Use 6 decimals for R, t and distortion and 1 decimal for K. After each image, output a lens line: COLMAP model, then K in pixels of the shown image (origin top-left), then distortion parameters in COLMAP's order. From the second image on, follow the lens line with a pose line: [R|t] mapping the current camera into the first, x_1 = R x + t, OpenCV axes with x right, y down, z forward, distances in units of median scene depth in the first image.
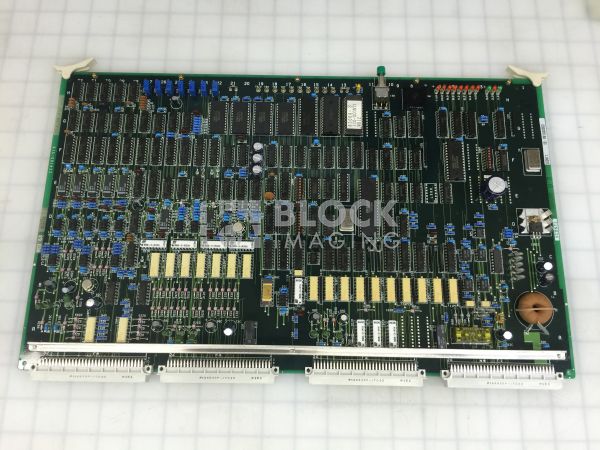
lens RADIAL K [[548.5, 0, 298.5], [0, 548.5, 227.5], [0, 0, 1]] dist [0.101440, -0.204675]
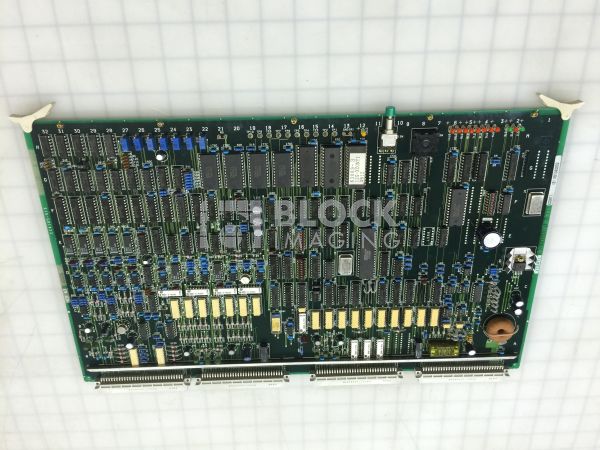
lens RADIAL K [[548.5, 0, 298.5], [0, 548.5, 227.5], [0, 0, 1]] dist [0.101440, -0.204675]
pose [[0.999210, -0.039487, 0.004402, -0.005688], [0.026083, 0.735487, 0.677037, -0.791907], [-0.029972, -0.676387, 0.735936, 0.262902]]
